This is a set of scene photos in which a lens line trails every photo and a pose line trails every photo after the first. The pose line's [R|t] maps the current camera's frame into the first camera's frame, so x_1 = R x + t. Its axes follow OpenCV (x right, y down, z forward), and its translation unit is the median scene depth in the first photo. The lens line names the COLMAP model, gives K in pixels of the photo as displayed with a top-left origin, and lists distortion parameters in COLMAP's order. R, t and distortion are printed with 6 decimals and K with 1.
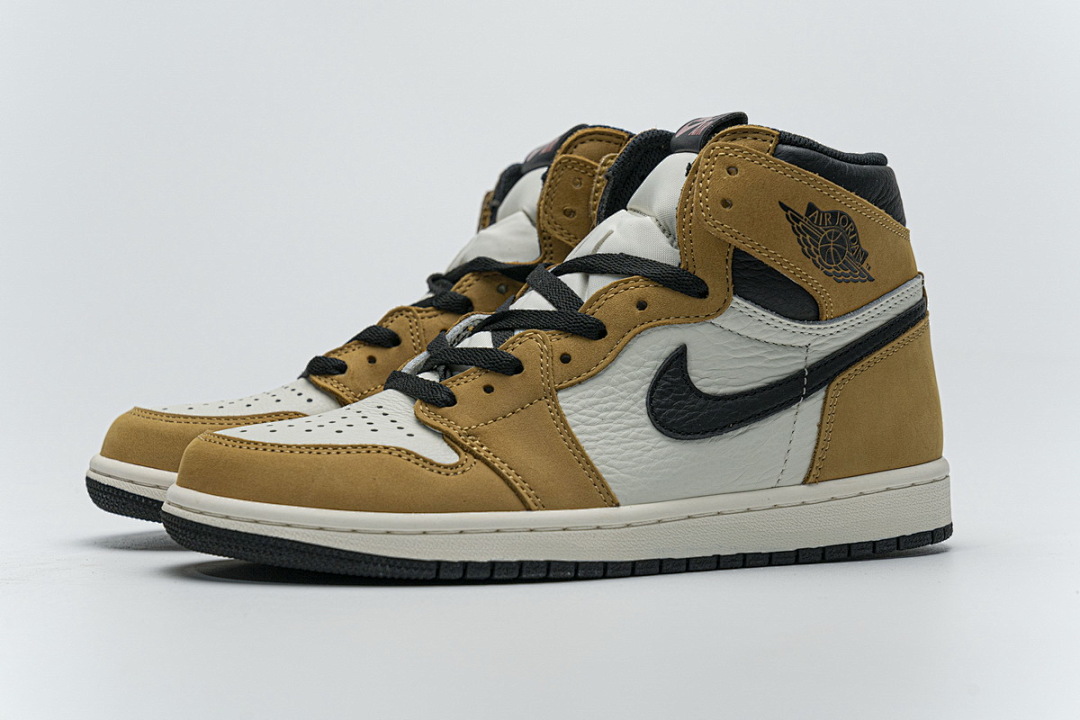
lens RADIAL K [[2061.4, 0, 558.3], [0, 2061.4, 335.3], [0, 0, 1]] dist [0.028180, 0.000000]
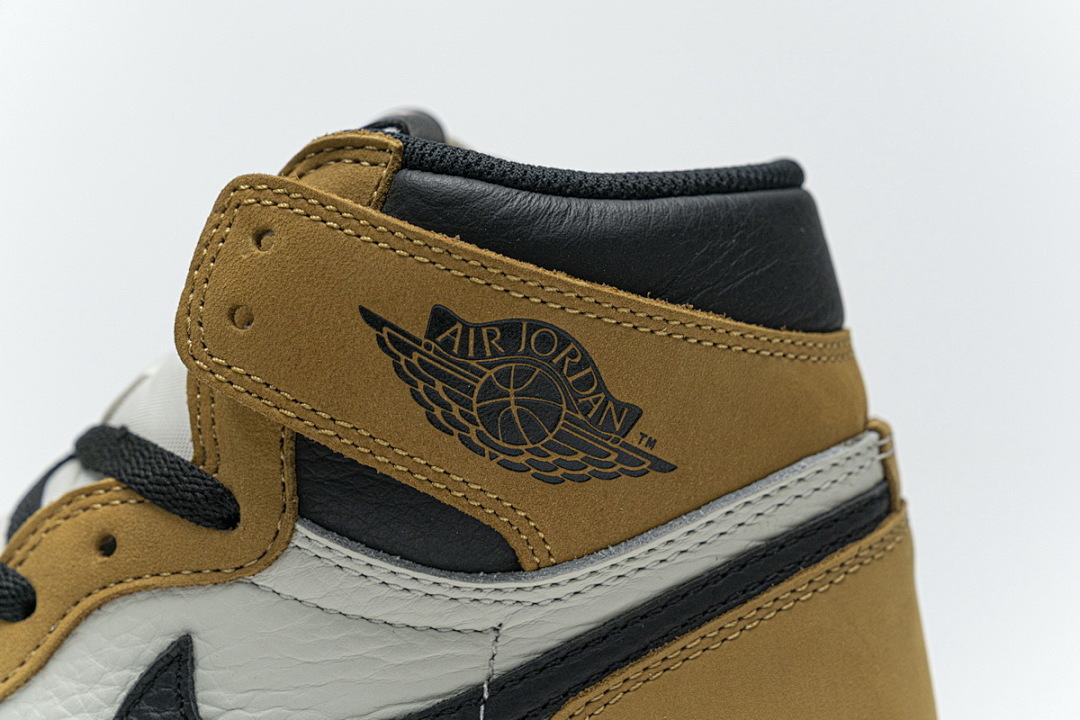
lens RADIAL K [[2098.3, 0, 541.2], [0, 2098.3, 362.4], [0, 0, 1]] dist [-0.000590, 0.000000]
pose [[0.916774, -0.026087, -0.398554, 0.315274], [0.036670, 0.999148, 0.018954, -0.060472], [0.397719, -0.031991, 0.916949, 0.616421]]
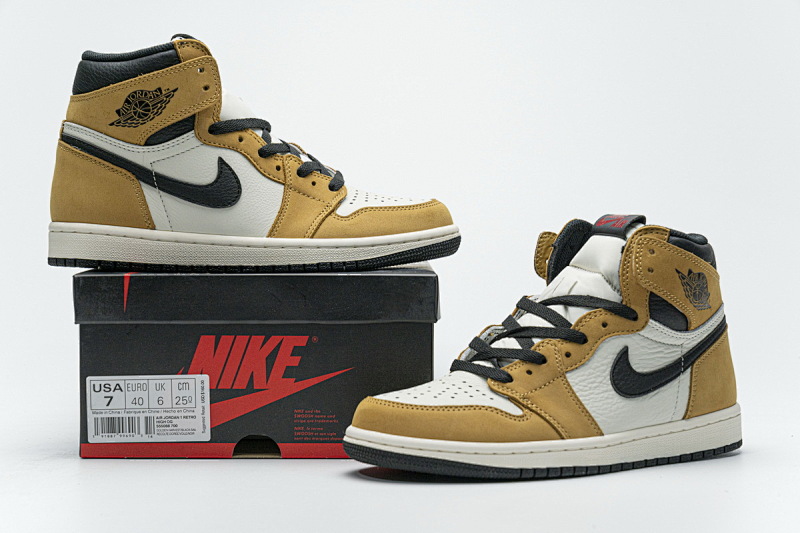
lens RADIAL K [[1554.3, 0, 402.0], [0, 1554.3, 266.1], [0, 0, 1]] dist [-0.000590, 0.000000]
pose [[0.977188, -0.000739, 0.212375, -0.431685], [-0.000078, 0.999993, 0.003837, -0.072554], [-0.212376, -0.003766, 0.977181, -0.316512]]
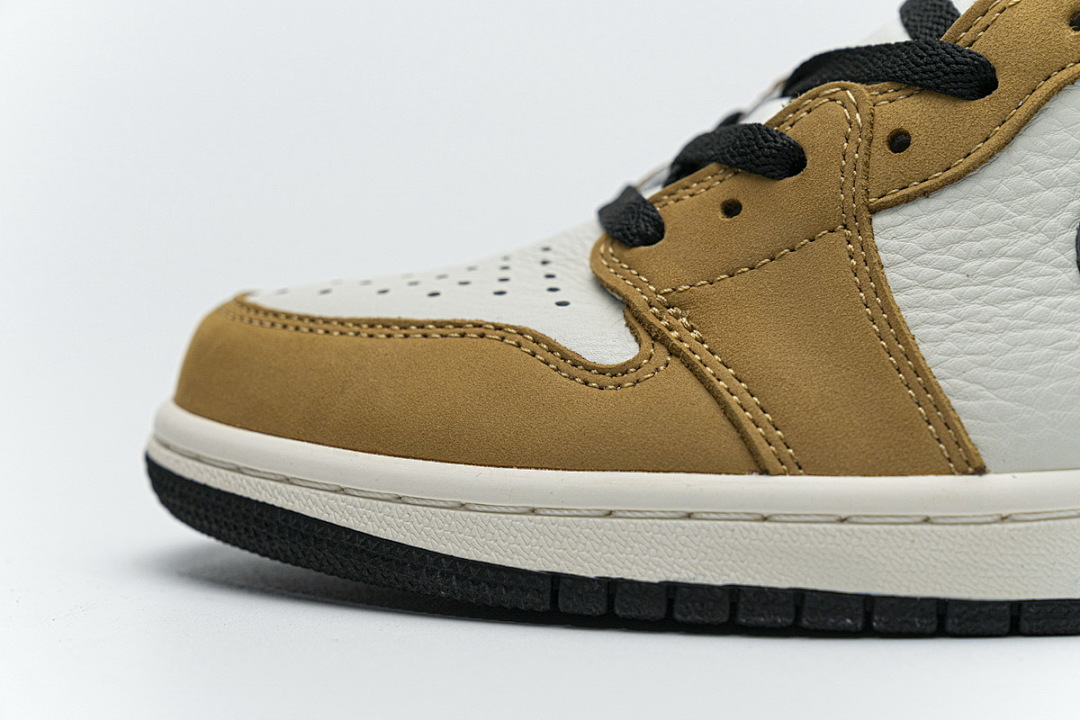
lens RADIAL K [[2098.3, 0, 541.9], [0, 2098.3, 359.5], [0, 0, 1]] dist [-0.000590, 0.000000]
pose [[0.907268, 0.026901, -0.419691, 0.126187], [-0.006180, 0.998697, 0.050653, 0.035969], [0.420507, -0.043362, 0.906253, 0.545098]]
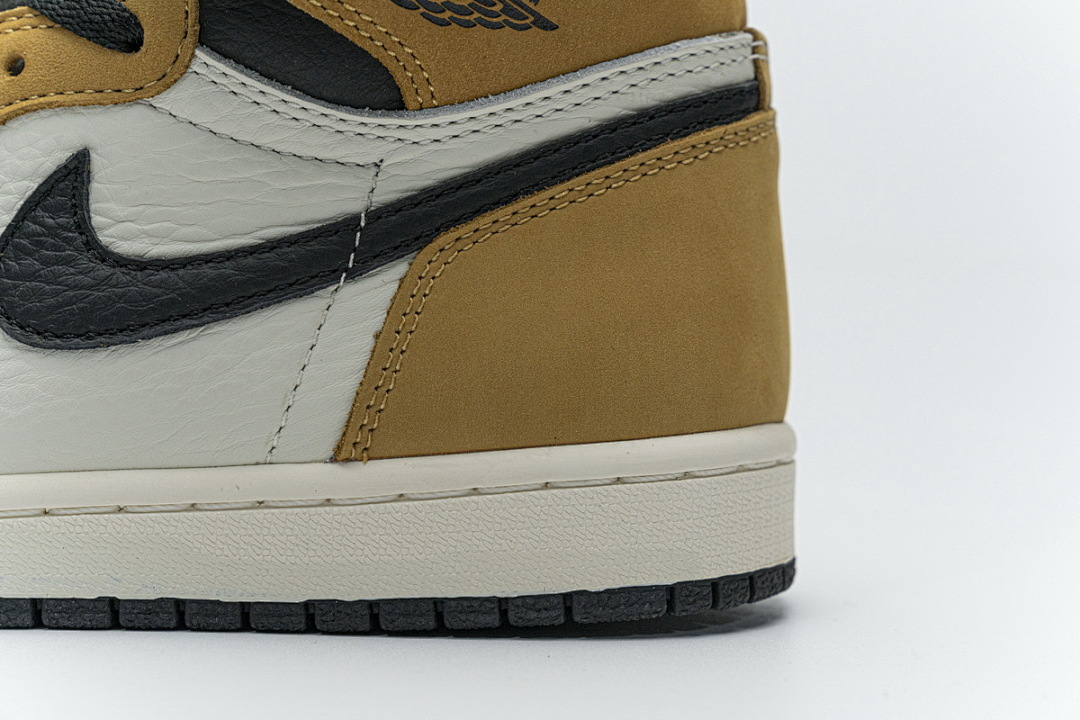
lens RADIAL K [[2098.3, 0, 549.9], [0, 2098.3, 352.1], [0, 0, 1]] dist [-0.000590, 0.000000]
pose [[0.928084, 0.052336, -0.368675, 0.341054], [-0.039745, 0.998341, 0.041668, 0.026789], [0.370244, -0.024018, 0.928624, 0.592203]]
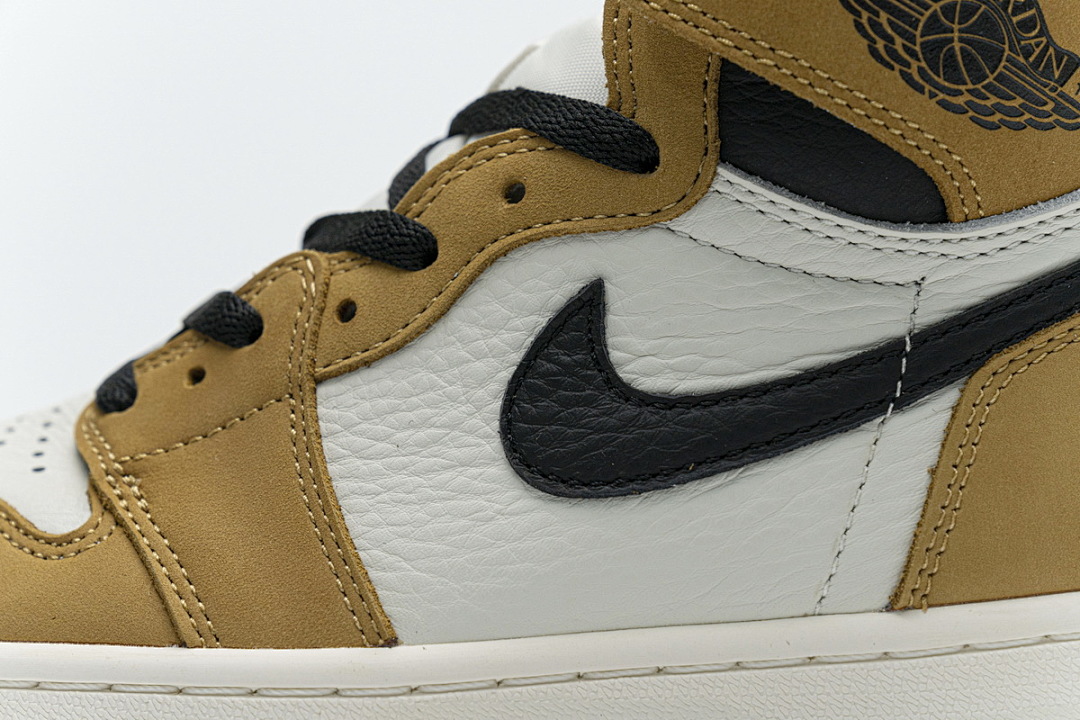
lens RADIAL K [[2098.3, 0, 555.5], [0, 2098.3, 353.1], [0, 0, 1]] dist [-0.000590, 0.000000]
pose [[0.905577, 0.004383, -0.424160, 0.242384], [-0.000091, 0.999949, 0.010139, 0.015698], [0.424183, -0.009143, 0.905530, 0.593599]]
